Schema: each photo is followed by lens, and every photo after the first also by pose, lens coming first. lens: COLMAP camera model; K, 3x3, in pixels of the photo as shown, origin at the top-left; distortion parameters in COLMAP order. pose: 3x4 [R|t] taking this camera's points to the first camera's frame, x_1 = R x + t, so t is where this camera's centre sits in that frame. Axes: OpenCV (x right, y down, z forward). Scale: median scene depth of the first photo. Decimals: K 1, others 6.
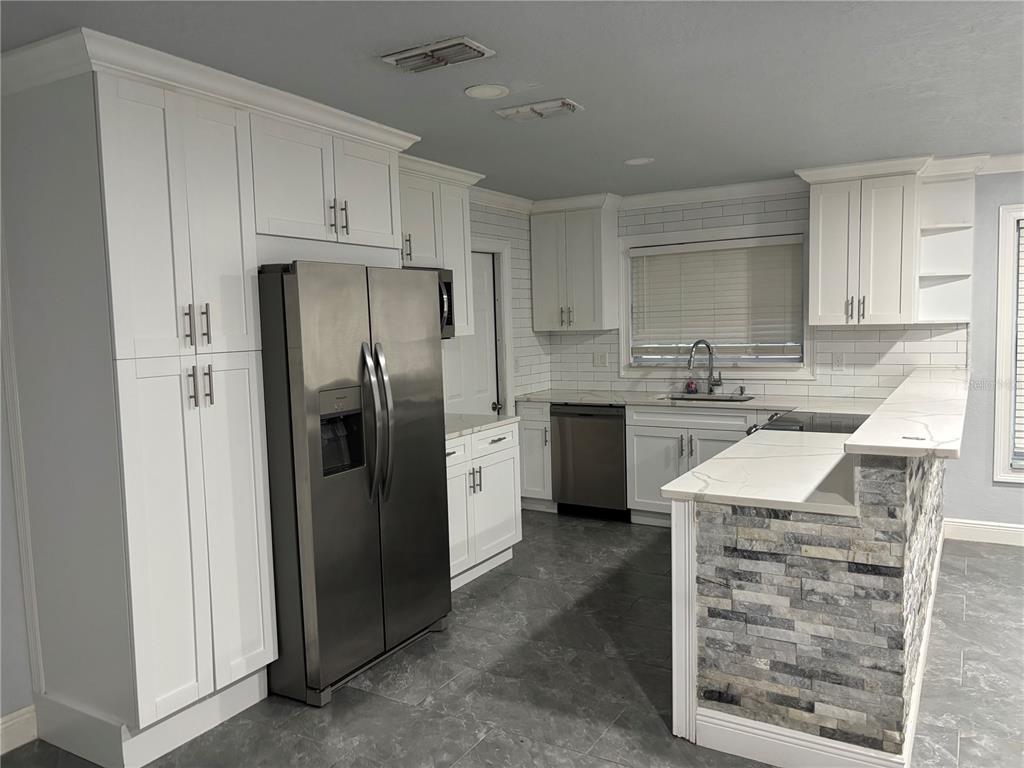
lens RADIAL K [[777.7, 0, 512.9], [0, 777.7, 385.5], [0, 0, 1]] dist [0.041728, -0.033726]
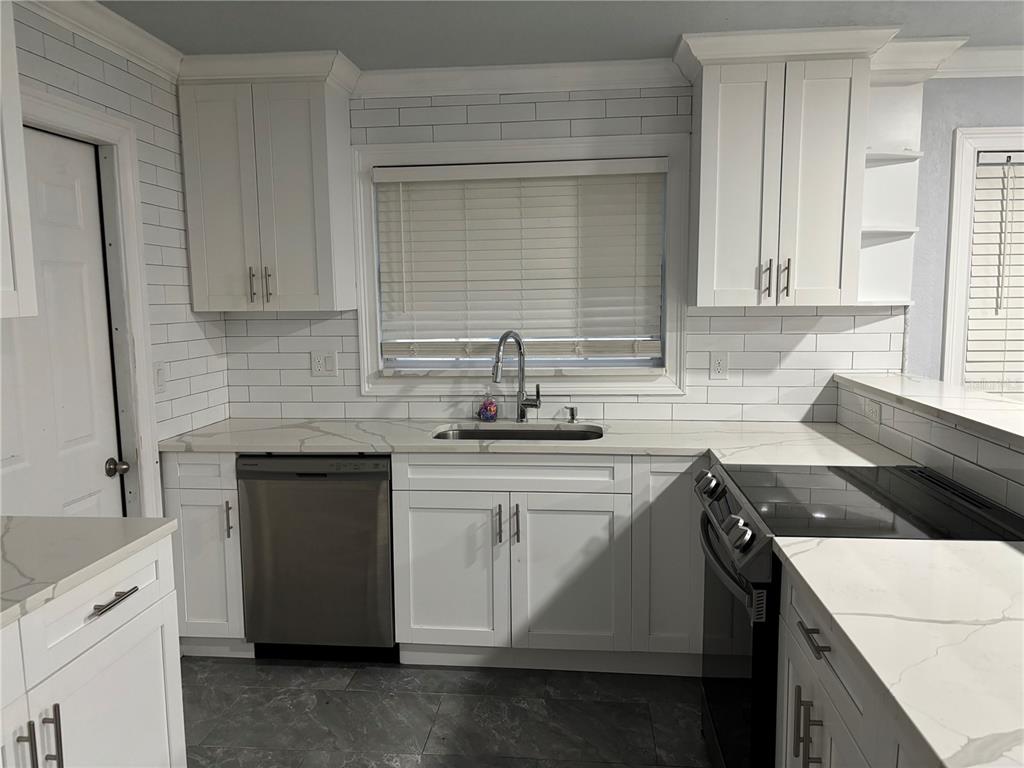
lens RADIAL K [[777.7, 0, 516.0], [0, 777.7, 394.0], [0, 0, 1]] dist [0.041728, -0.033726]
pose [[0.905933, -0.032114, 0.422202, -0.000633], [0.021591, 0.999326, 0.029683, -0.027791], [-0.422871, -0.017775, 0.906015, 0.466358]]
